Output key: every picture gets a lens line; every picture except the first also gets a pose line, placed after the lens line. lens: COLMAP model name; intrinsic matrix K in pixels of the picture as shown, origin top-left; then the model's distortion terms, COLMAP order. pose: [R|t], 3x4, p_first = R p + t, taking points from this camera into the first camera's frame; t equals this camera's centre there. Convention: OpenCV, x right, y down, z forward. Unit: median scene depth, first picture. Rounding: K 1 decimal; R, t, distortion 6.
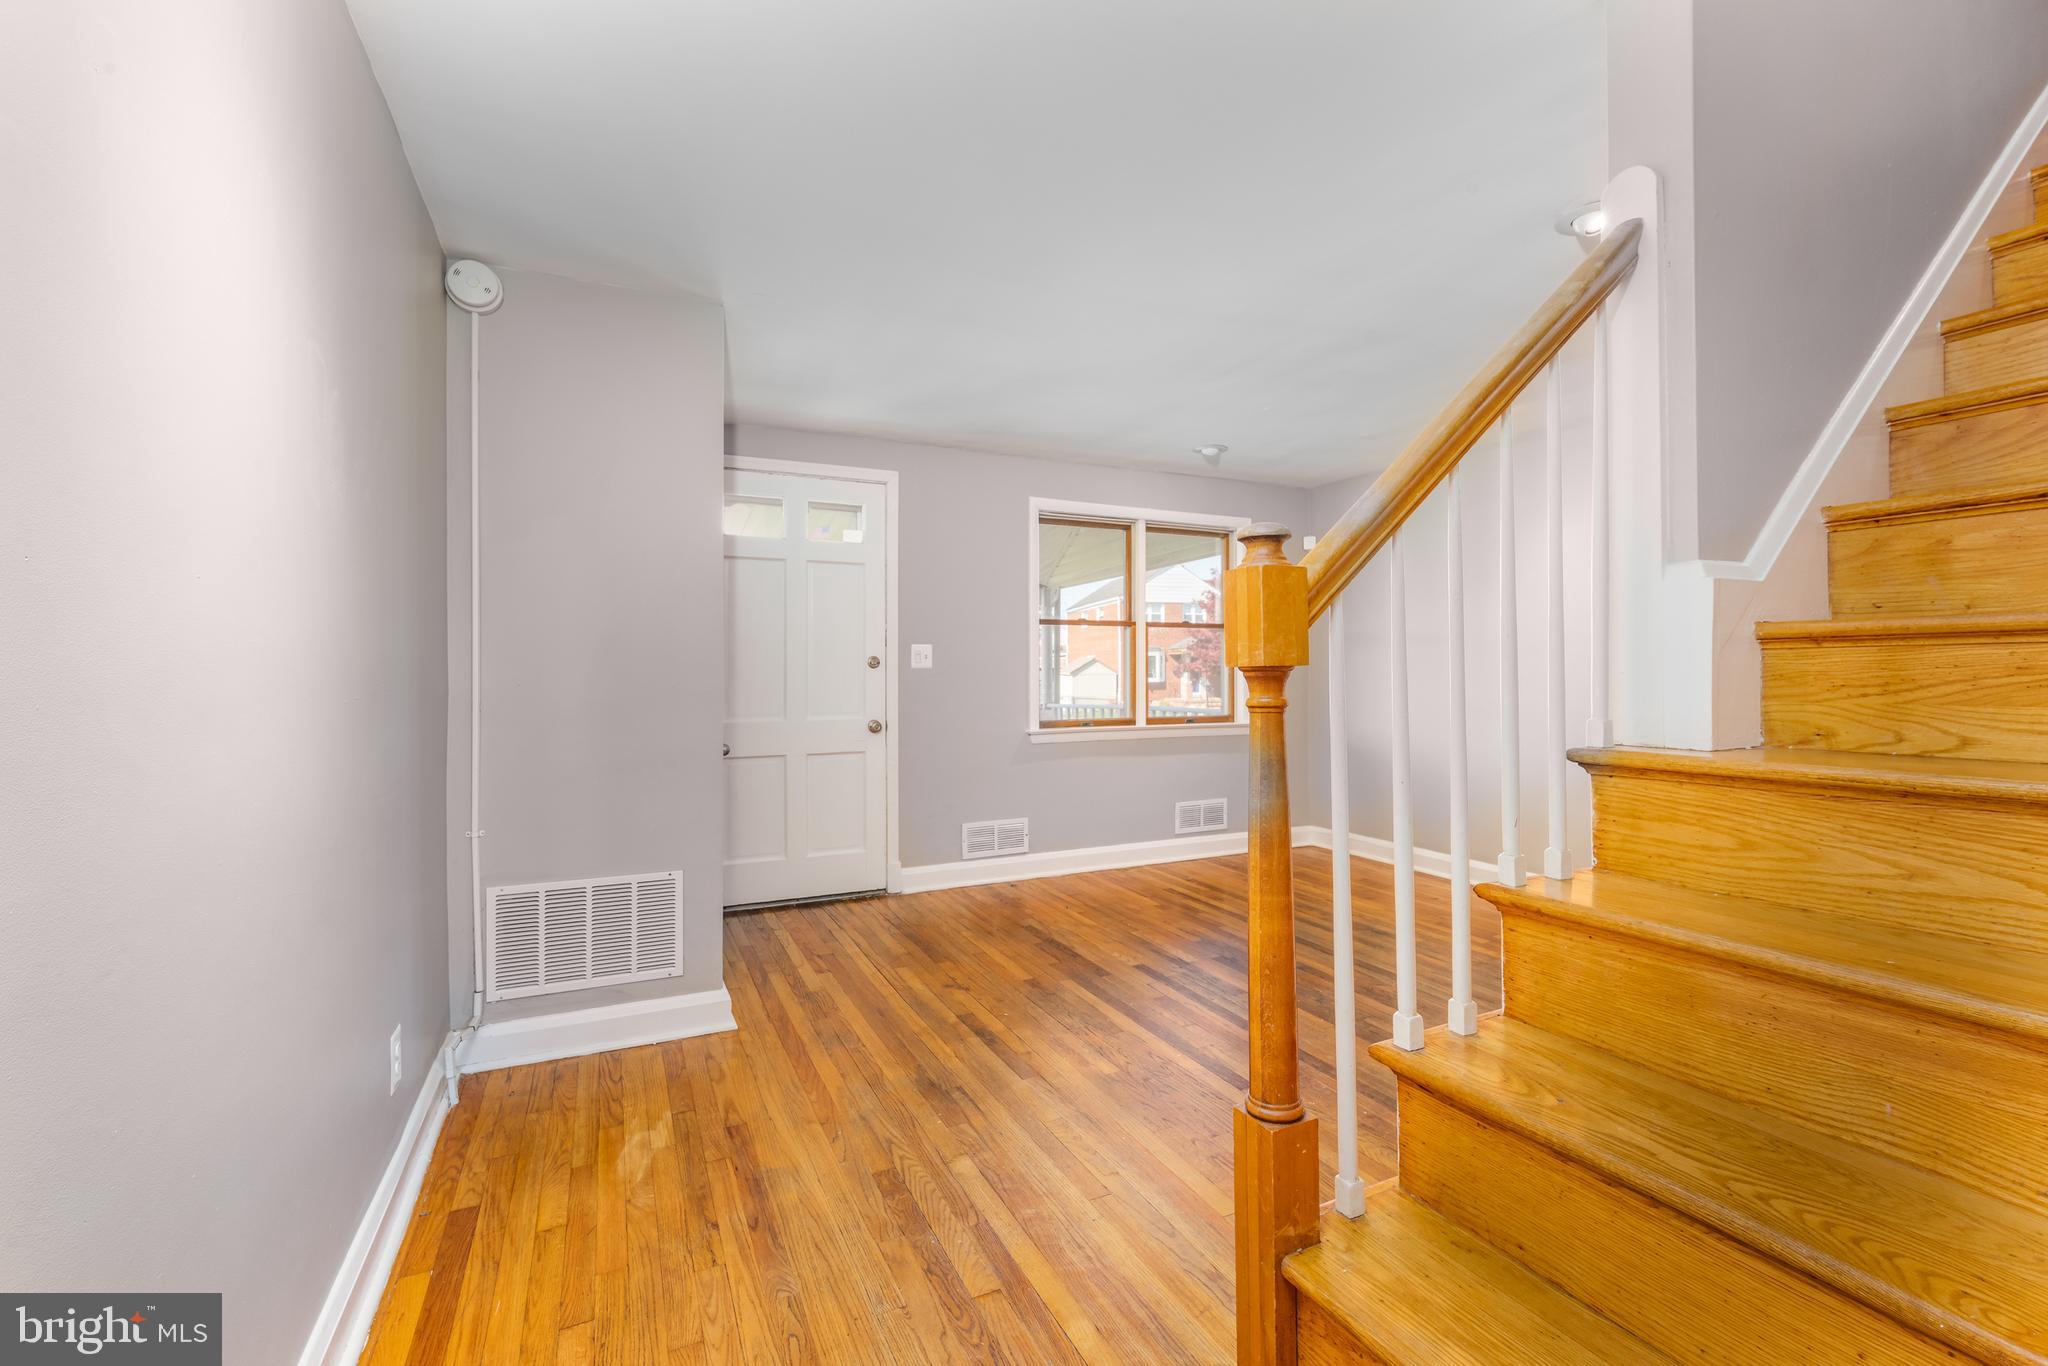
lens RADIAL K [[892.5, 0, 1077.0], [0, 892.5, 677.6], [0, 0, 1]] dist [0.001351, -0.000027]
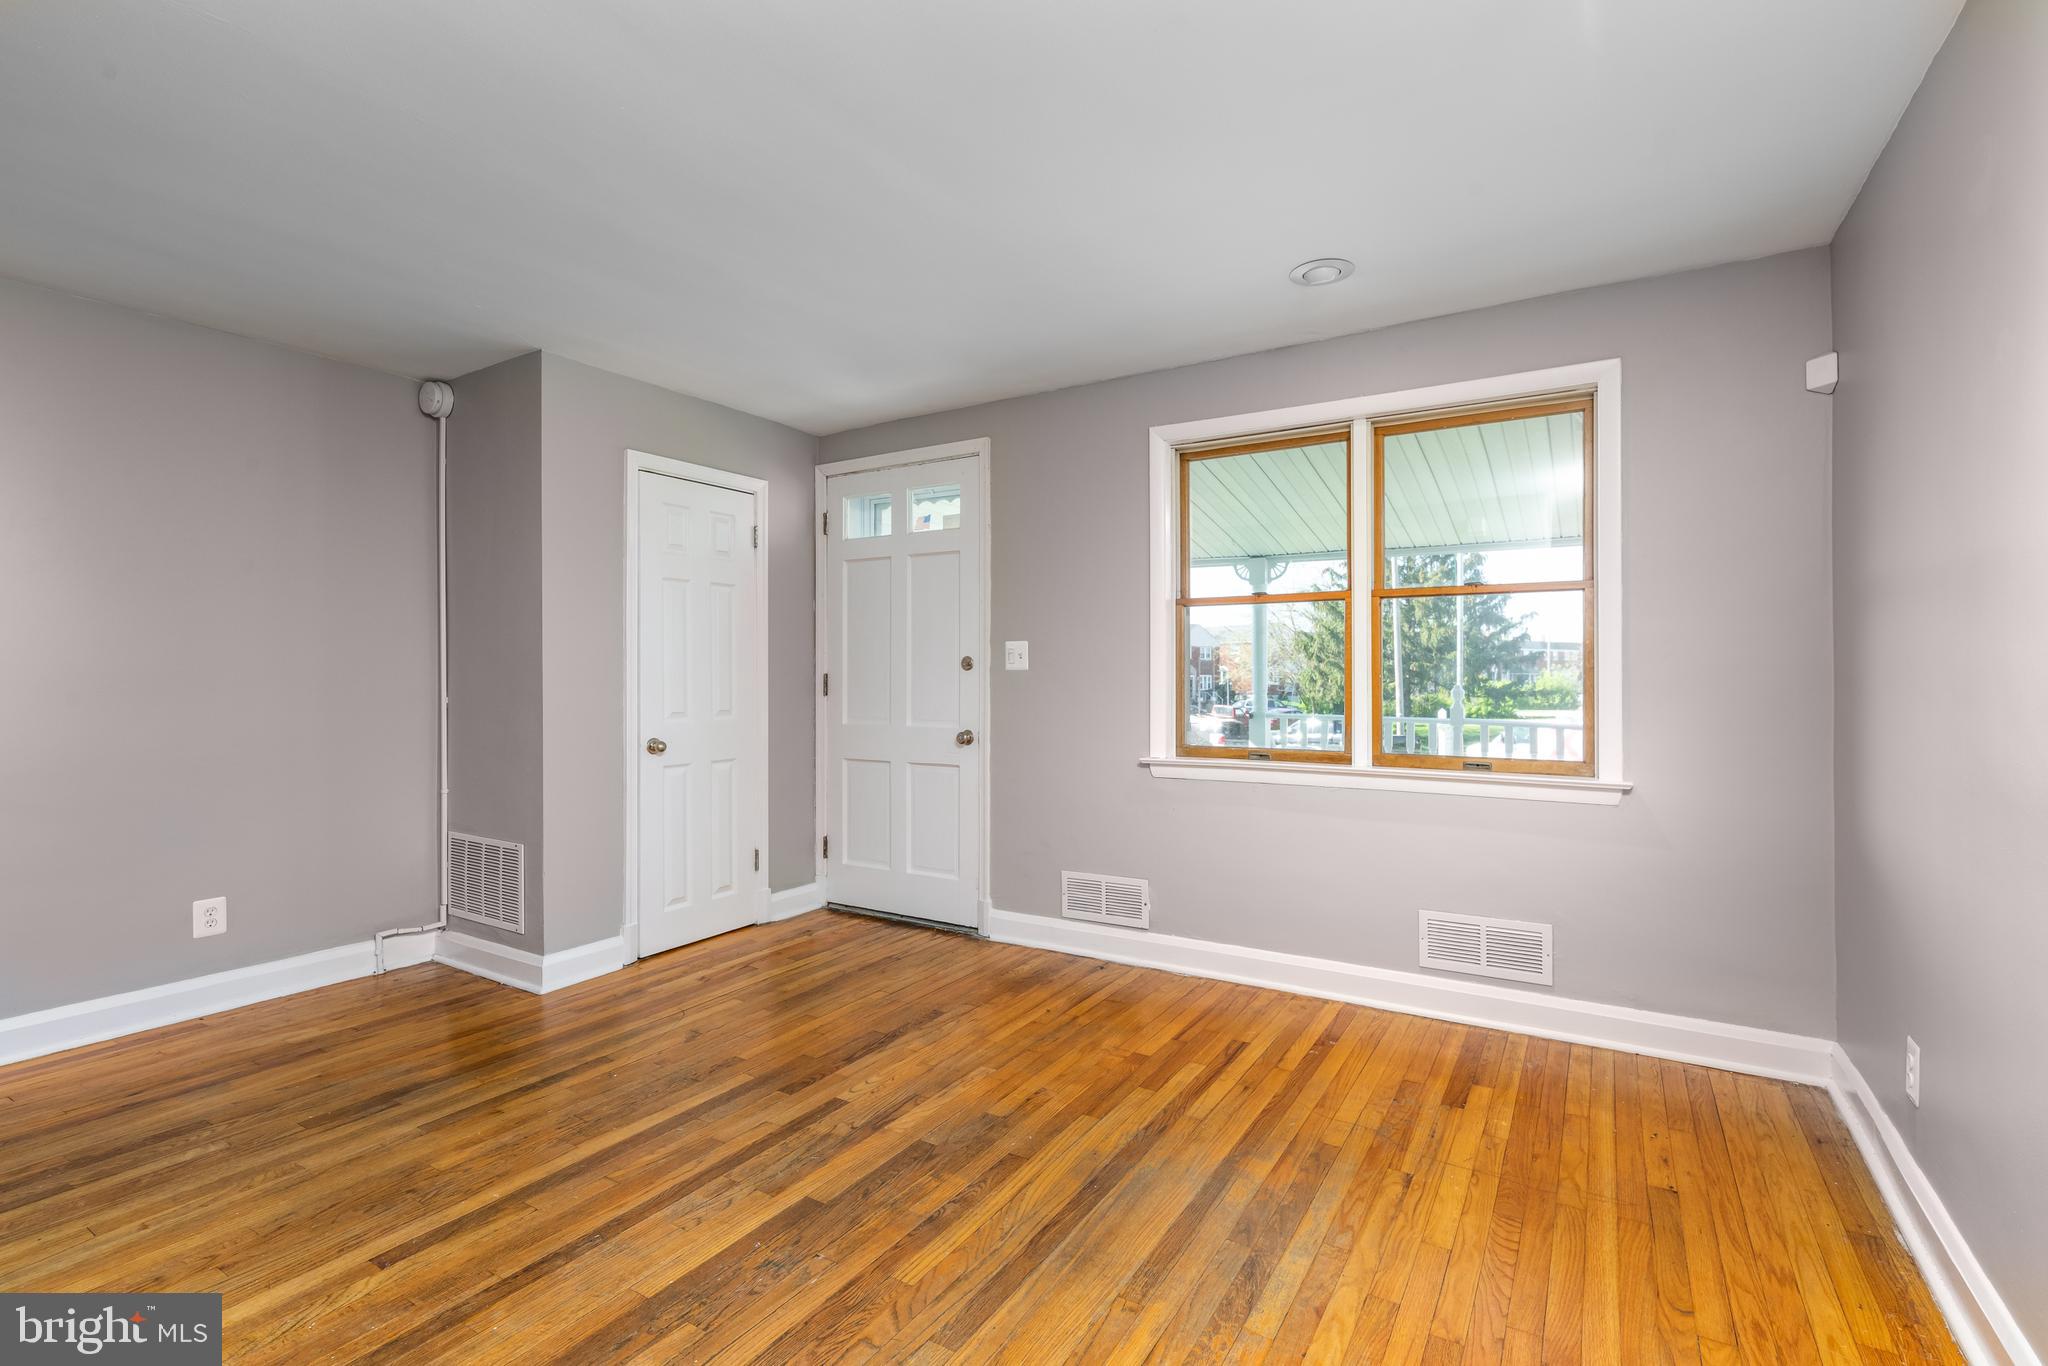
lens RADIAL K [[954.3, 0, 1015.4], [0, 954.3, 678.1], [0, 0, 1]] dist [-0.000327, -0.000085]
pose [[0.503217, 0.006862, -0.864133, 0.597325], [-0.006006, 0.999972, 0.004443, -0.007345], [0.864139, 0.002955, 0.503244, 0.574167]]
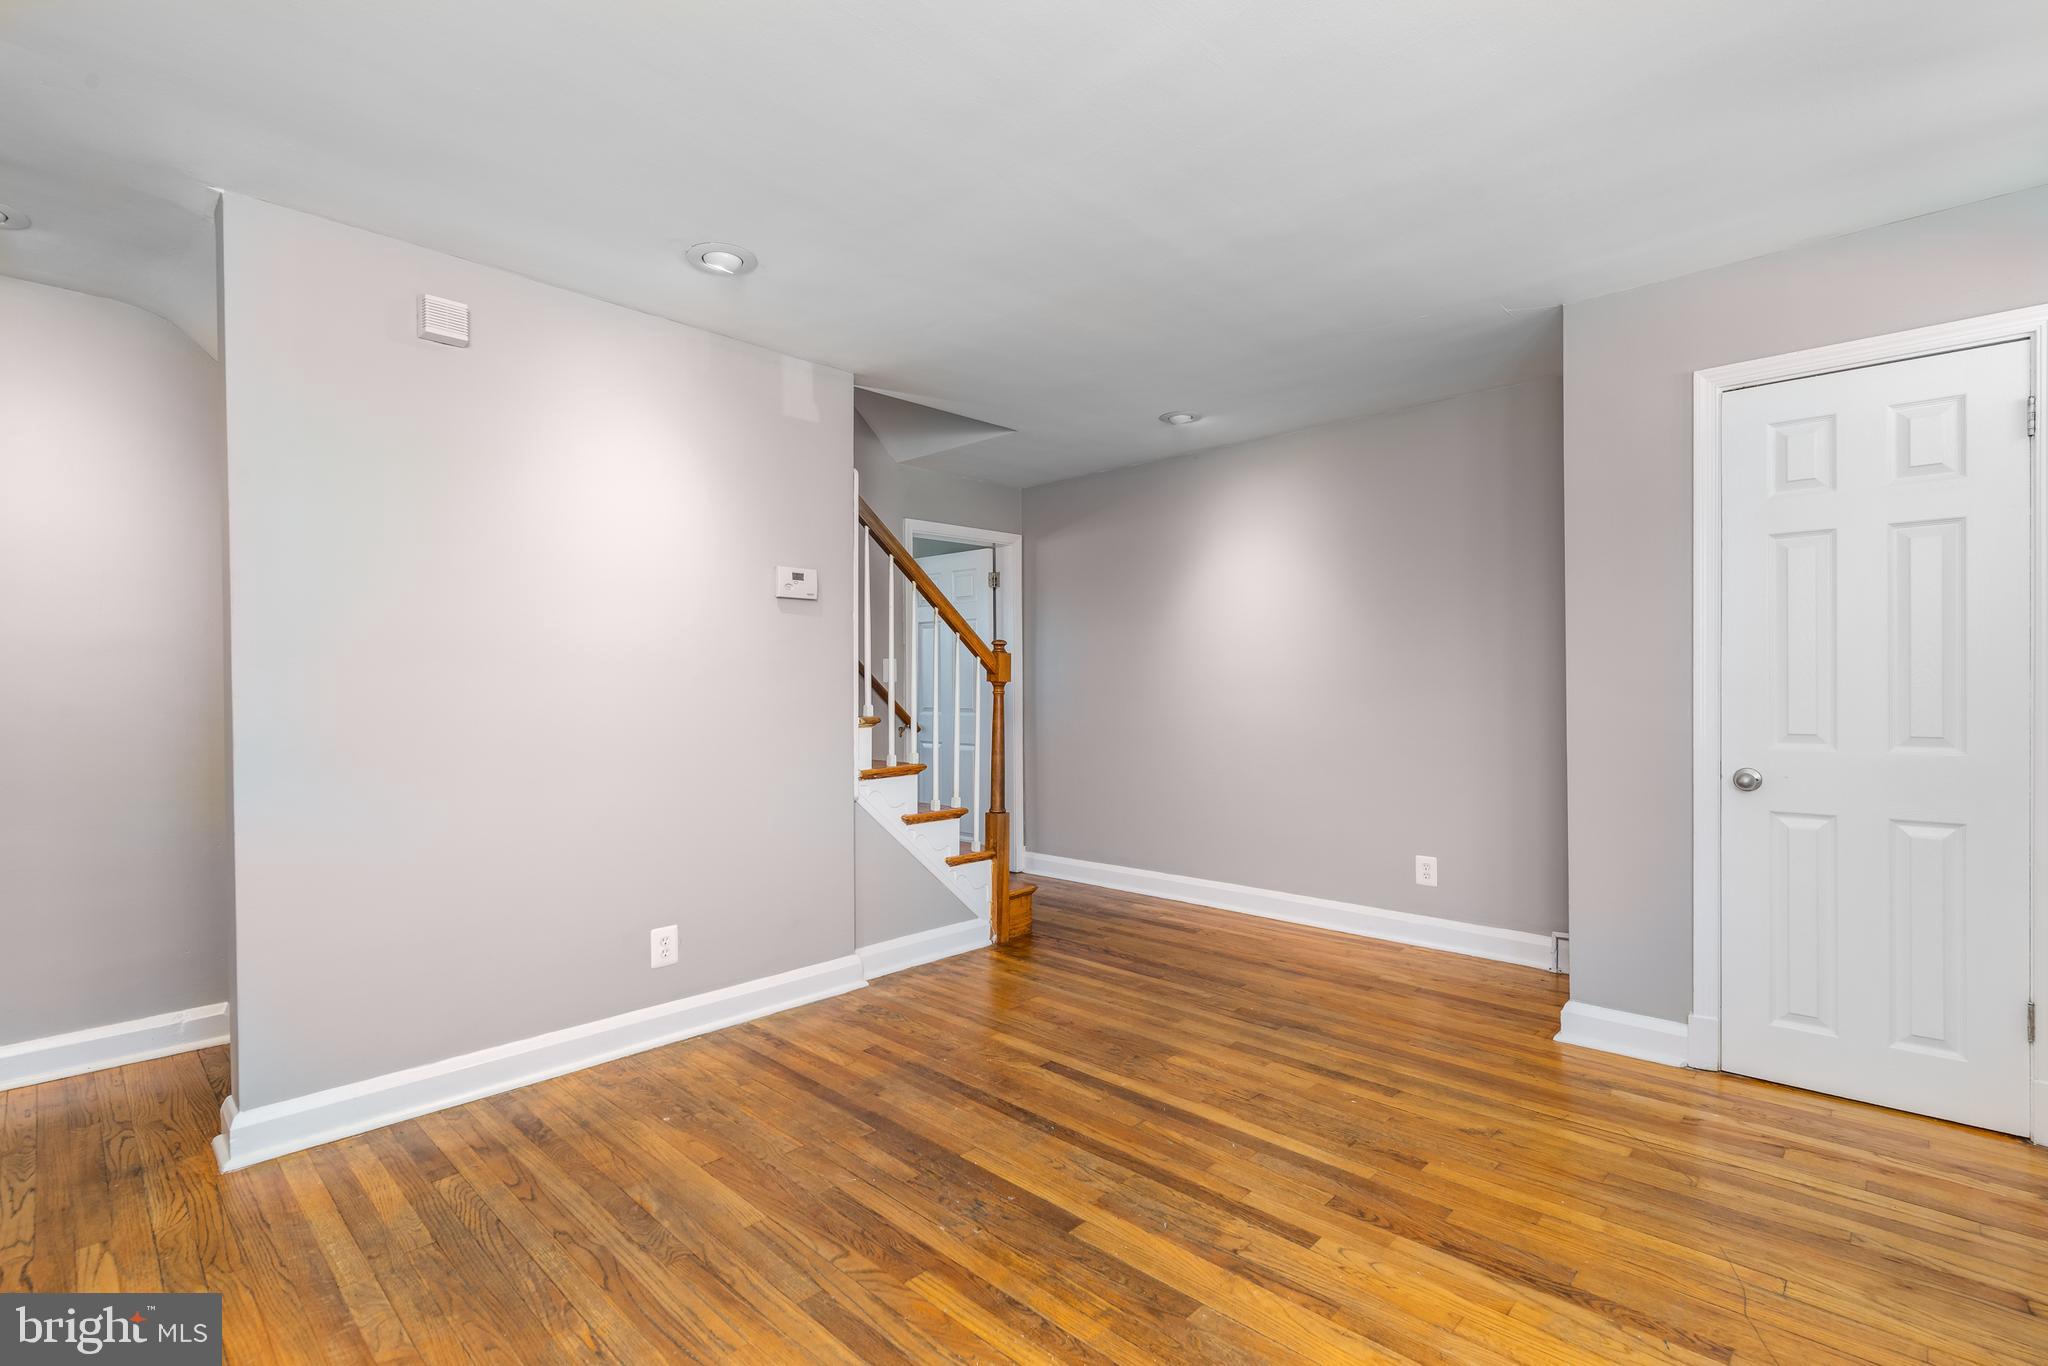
lens RADIAL K [[935.0, 0, 1061.0], [0, 935.0, 682.9], [0, 0, 1]] dist [0.000253, 0.000324]
pose [[-0.944042, 0.010891, -0.329646, 0.298882], [0.008805, 0.999931, 0.007821, -0.010476], [0.329709, 0.004480, -0.944072, 1.135769]]
